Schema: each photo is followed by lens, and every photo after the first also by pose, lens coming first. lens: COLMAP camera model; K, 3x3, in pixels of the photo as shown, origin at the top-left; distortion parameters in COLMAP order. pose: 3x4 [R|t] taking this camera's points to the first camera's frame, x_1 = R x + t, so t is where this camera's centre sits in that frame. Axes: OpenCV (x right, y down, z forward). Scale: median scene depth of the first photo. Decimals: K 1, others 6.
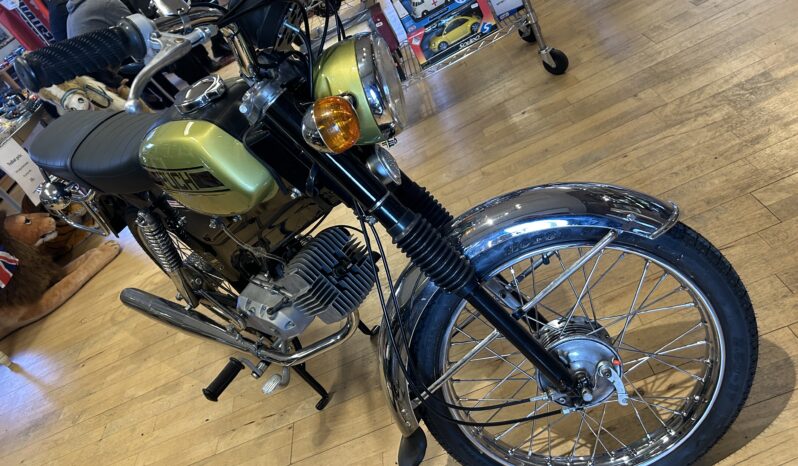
lens RADIAL K [[605.7, 0, 400.8], [0, 605.7, 229.7], [0, 0, 1]] dist [0.088701, -0.111521]
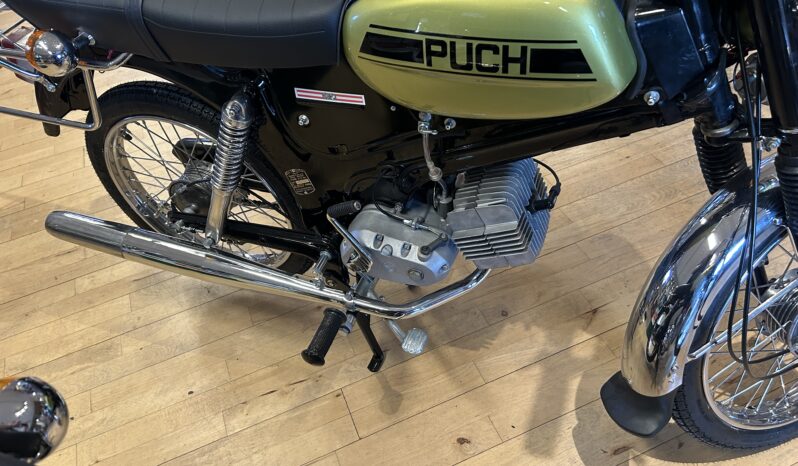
lens RADIAL K [[605.7, 0, 400.8], [0, 605.7, 229.7], [0, 0, 1]] dist [0.088701, -0.111521]
pose [[0.895134, 0.058159, 0.441988, -0.454830], [-0.087791, 0.995036, 0.046866, 0.056291], [-0.437068, -0.080754, 0.895796, 0.241477]]
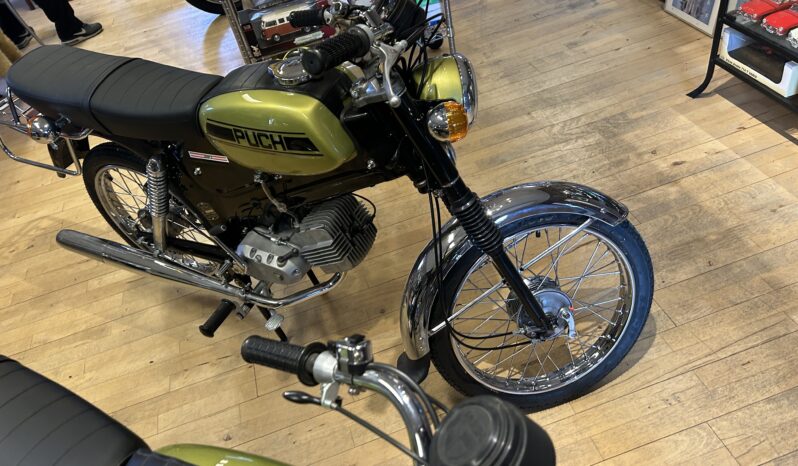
lens RADIAL K [[606.1, 0, 412.1], [0, 606.1, 230.5], [0, 0, 1]] dist [0.087009, -0.114032]
pose [[0.936790, 0.089202, 0.338331, -0.289849], [-0.100796, 0.994765, 0.016818, 0.026705], [-0.335060, -0.049857, 0.940877, -0.128034]]
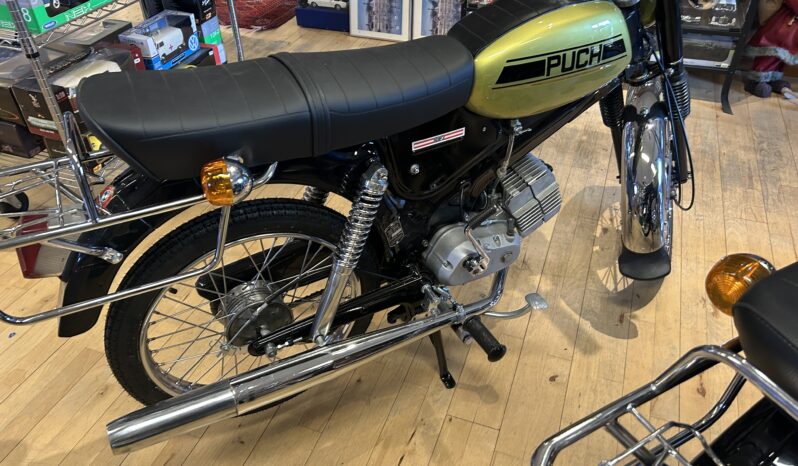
lens RADIAL K [[605.7, 0, 400.8], [0, 605.7, 229.7], [0, 0, 1]] dist [0.088701, -0.111521]
pose [[0.373052, -0.139783, 0.917220, -0.933355], [0.398023, 0.917109, -0.022118, 0.059432], [-0.838099, 0.373326, 0.397766, 0.575951]]
